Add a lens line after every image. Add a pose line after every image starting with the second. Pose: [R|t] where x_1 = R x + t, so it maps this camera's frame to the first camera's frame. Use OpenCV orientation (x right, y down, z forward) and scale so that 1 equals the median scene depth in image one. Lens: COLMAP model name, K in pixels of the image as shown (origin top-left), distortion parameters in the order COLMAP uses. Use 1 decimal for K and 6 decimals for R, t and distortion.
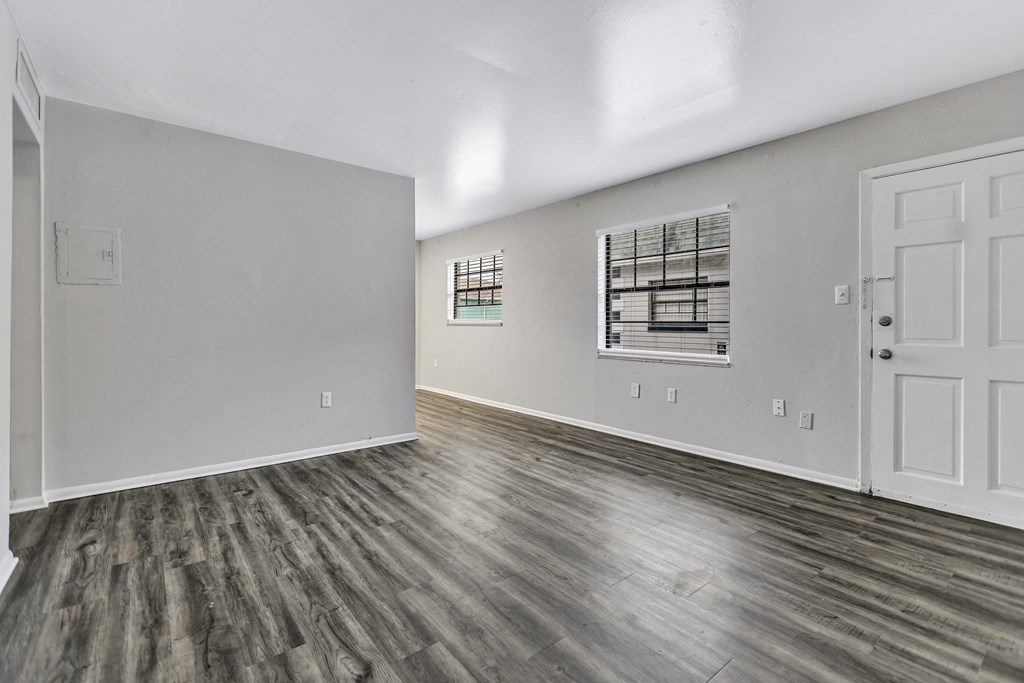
lens RADIAL K [[458.1, 0, 515.6], [0, 458.1, 326.9], [0, 0, 1]] dist [0.000413, -0.001096]
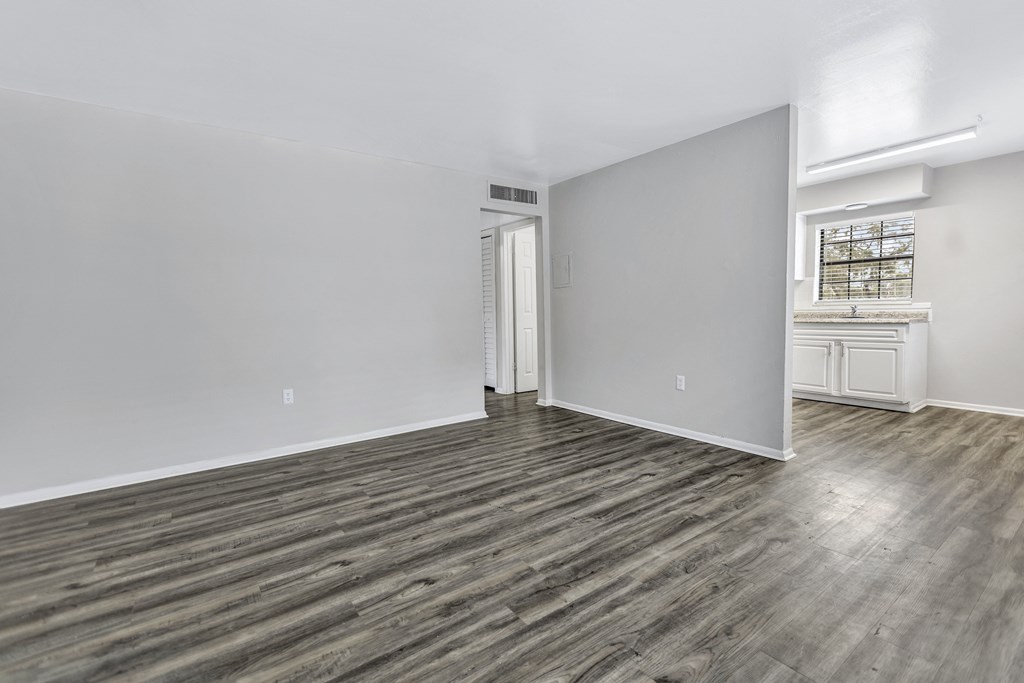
lens RADIAL K [[460.1, 0, 504.8], [0, 460.1, 337.0], [0, 0, 1]] dist [0.003947, 0.000140]
pose [[-0.063025, 0.062100, -0.996078, 0.813207], [0.014569, 0.998013, 0.061299, -0.014557], [0.997906, -0.010648, -0.063805, 0.876483]]
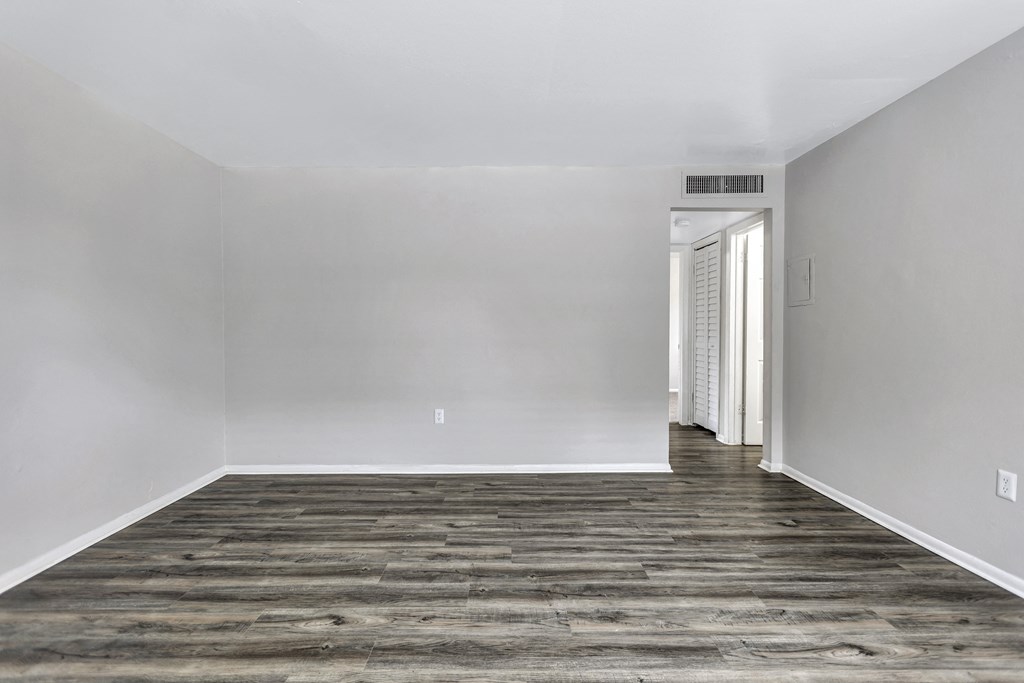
lens RADIAL K [[460.1, 0, 504.8], [0, 460.1, 337.0], [0, 0, 1]] dist [0.003947, 0.000140]
pose [[-0.633751, 0.011799, -0.773447, 0.485782], [-0.003531, 0.999829, 0.018146, -0.027764], [0.773529, 0.014231, -0.633601, 1.149524]]
